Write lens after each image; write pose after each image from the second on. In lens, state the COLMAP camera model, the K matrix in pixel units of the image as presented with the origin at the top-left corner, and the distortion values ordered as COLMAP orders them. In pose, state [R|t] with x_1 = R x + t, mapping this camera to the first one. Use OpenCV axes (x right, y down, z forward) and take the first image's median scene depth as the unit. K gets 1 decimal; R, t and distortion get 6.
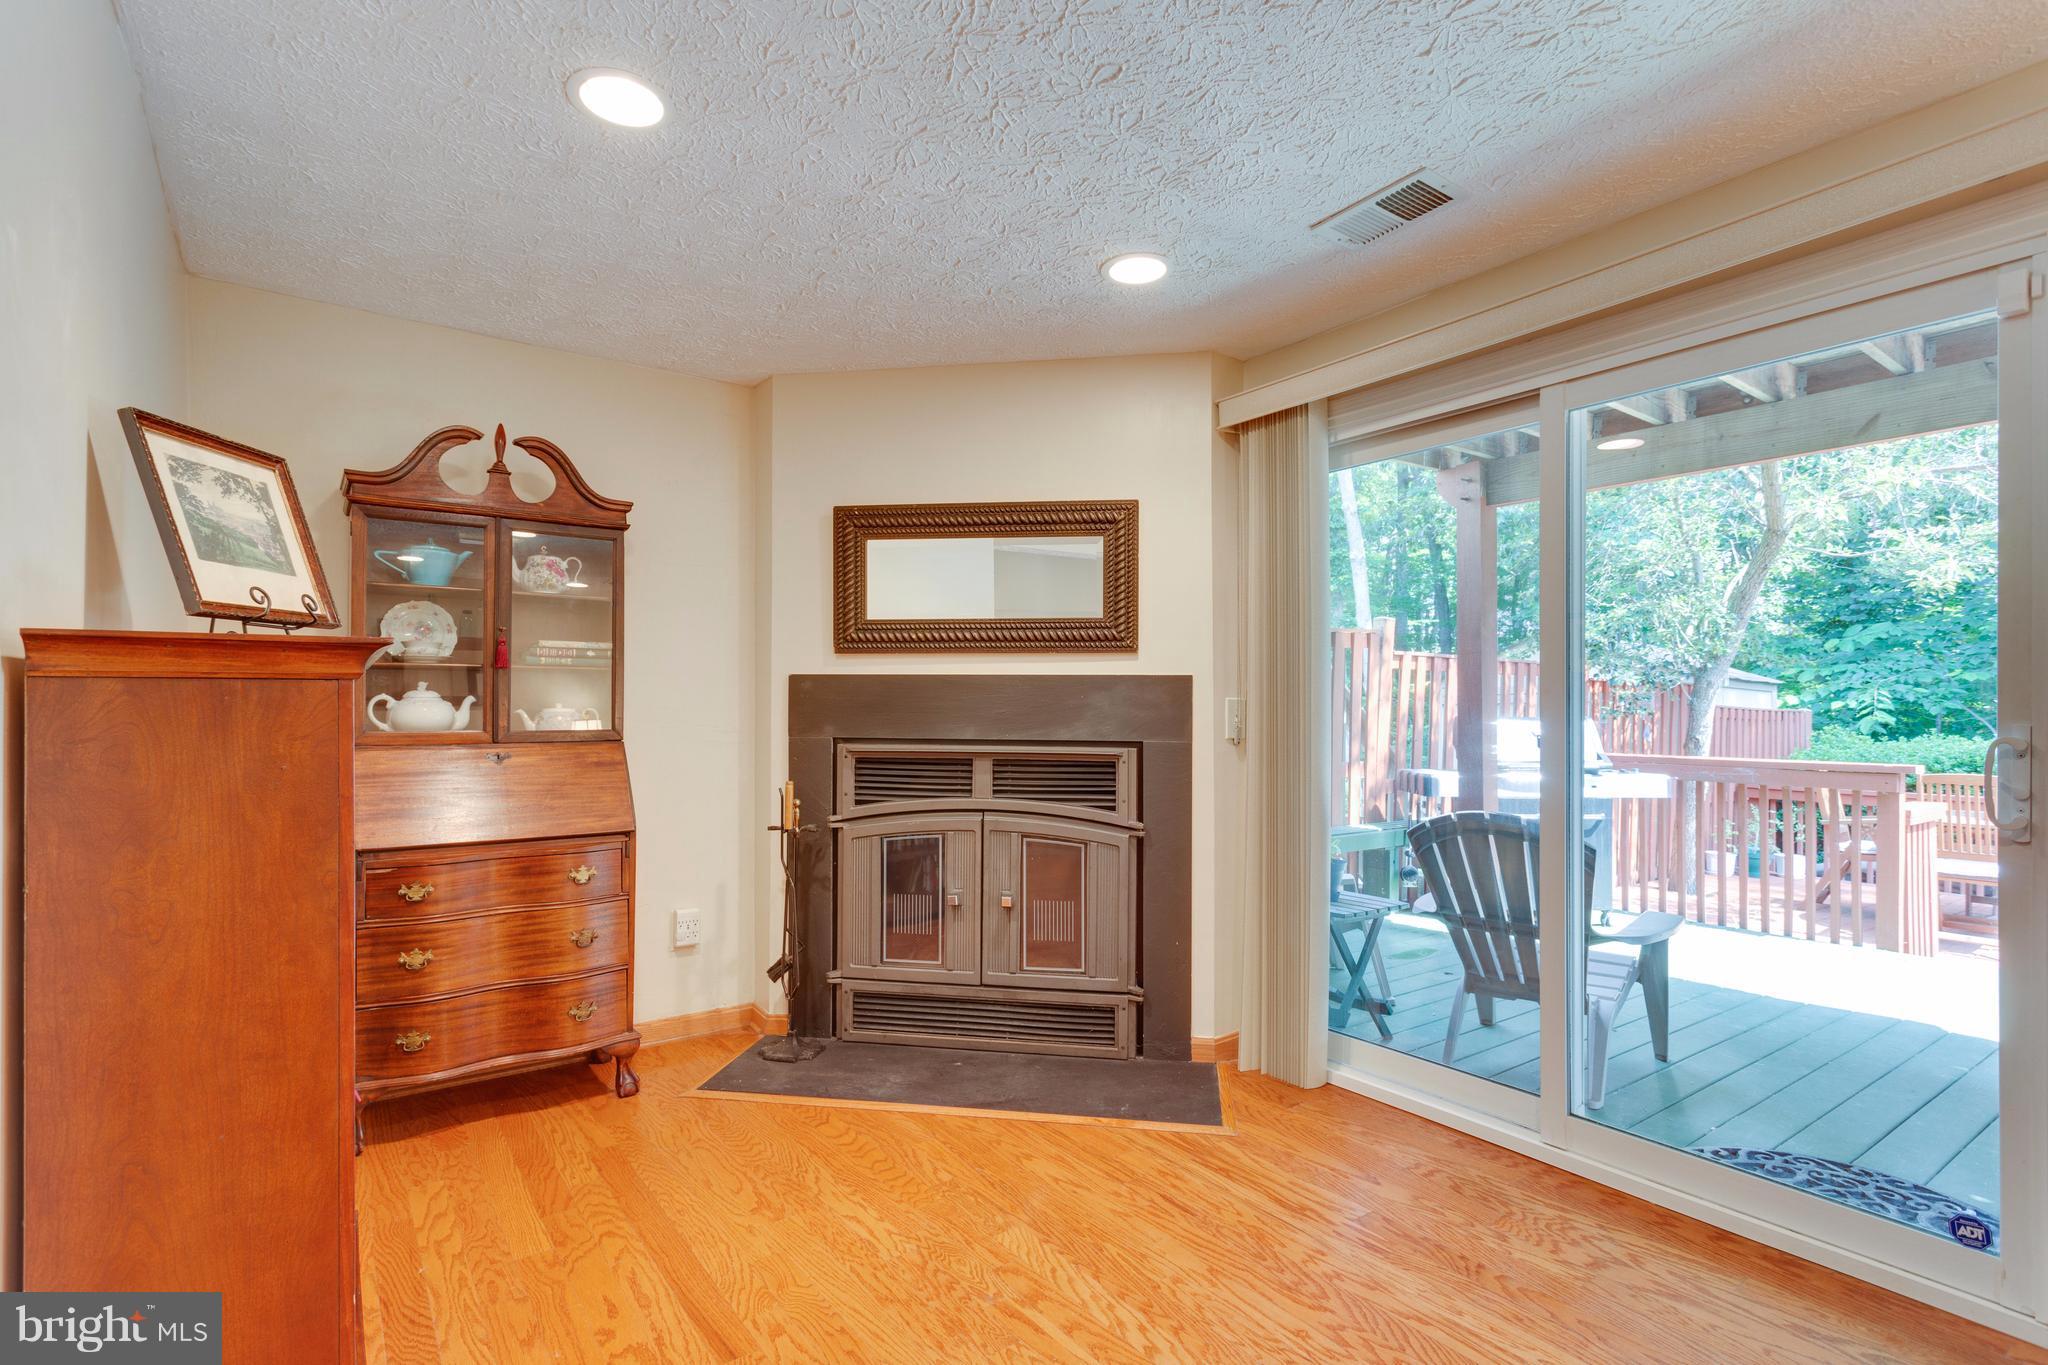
lens RADIAL K [[980.5, 0, 1024.1], [0, 980.5, 699.1], [0, 0, 1]] dist [0.004447, 0.000600]
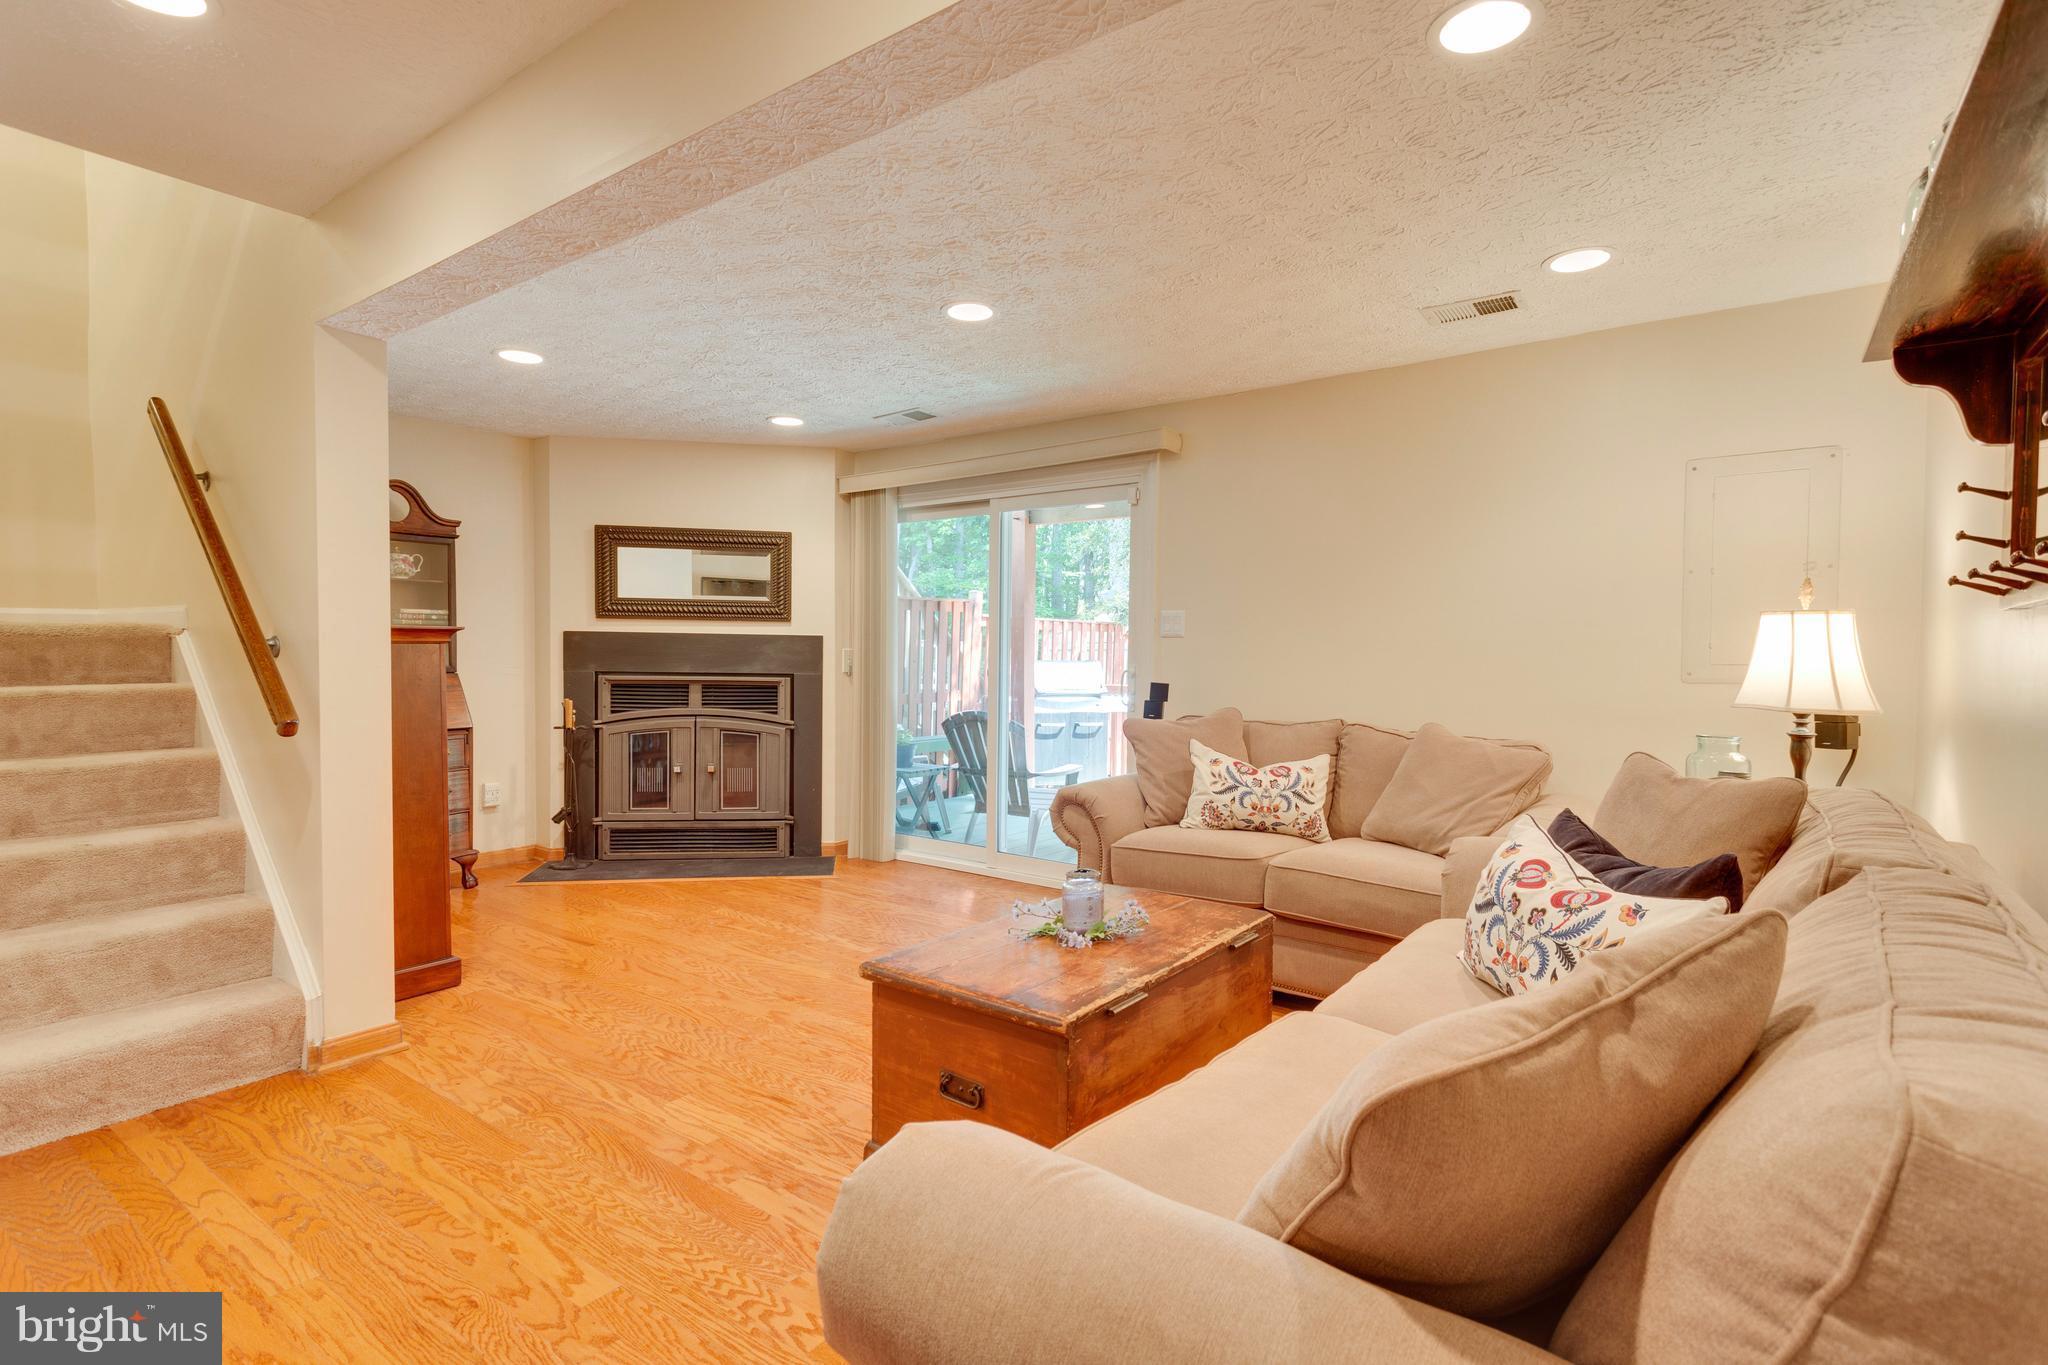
lens RADIAL K [[980.5, 0, 1017.9], [0, 980.5, 682.4], [0, 0, 1]] dist [0.004447, 0.000600]
pose [[0.952045, -0.001378, 0.305954, -0.030457], [-0.011831, 0.999076, 0.041315, -0.017264], [-0.305728, -0.042954, 0.951149, -0.744467]]
